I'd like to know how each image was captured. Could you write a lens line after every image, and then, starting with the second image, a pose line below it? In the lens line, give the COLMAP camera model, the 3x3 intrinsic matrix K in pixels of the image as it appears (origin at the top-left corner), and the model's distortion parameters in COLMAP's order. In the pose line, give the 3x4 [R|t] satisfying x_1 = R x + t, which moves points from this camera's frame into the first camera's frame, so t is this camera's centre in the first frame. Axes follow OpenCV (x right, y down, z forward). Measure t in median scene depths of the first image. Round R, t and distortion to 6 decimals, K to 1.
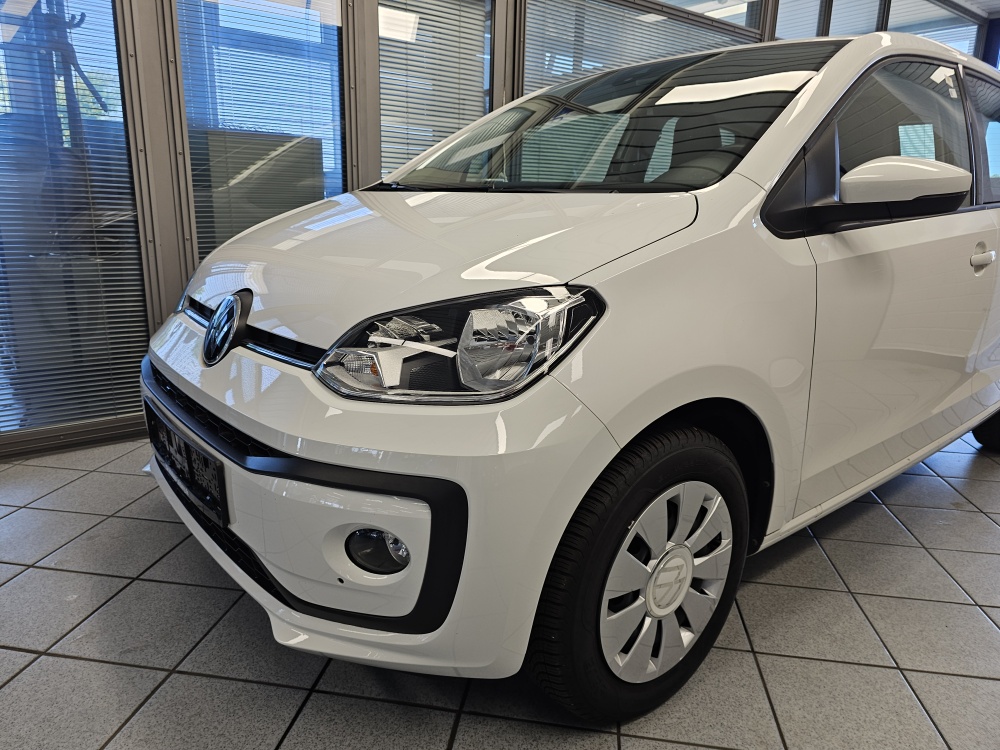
lens RADIAL K [[681.8, 0, 508.3], [0, 681.8, 380.1], [0, 0, 1]] dist [0.025561, -0.035937]
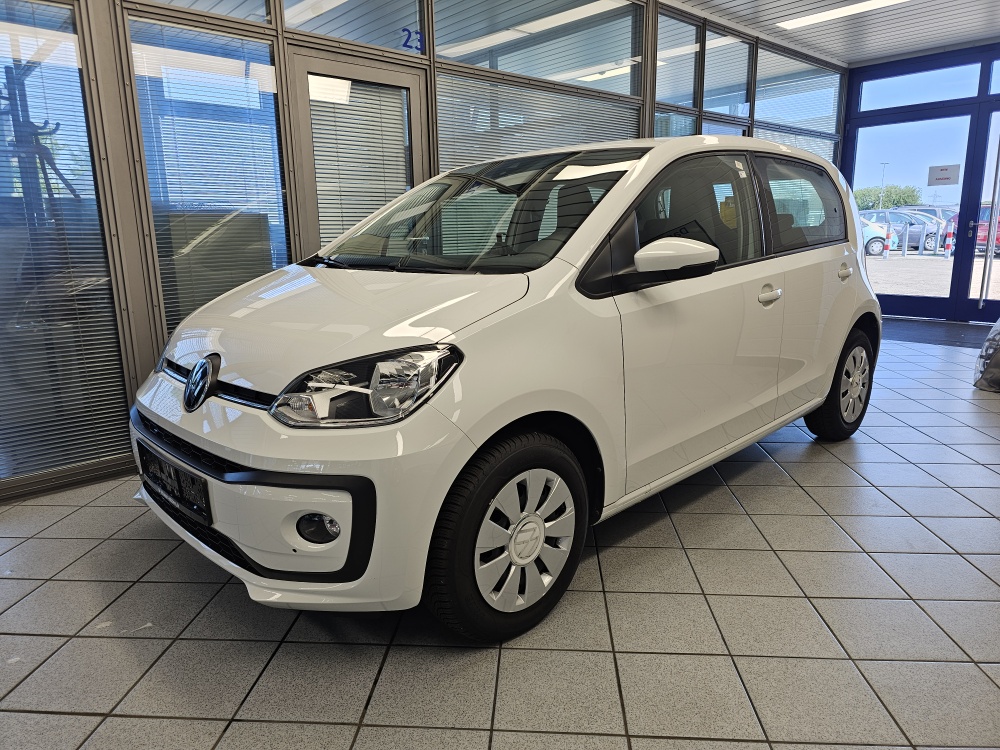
lens RADIAL K [[681.8, 0, 517.0], [0, 681.8, 385.5], [0, 0, 1]] dist [0.025561, -0.035937]
pose [[0.995936, -0.060844, 0.066408, 0.126158], [0.062583, 0.997741, -0.024427, 0.001211], [-0.064772, 0.028483, 0.997494, -0.415822]]
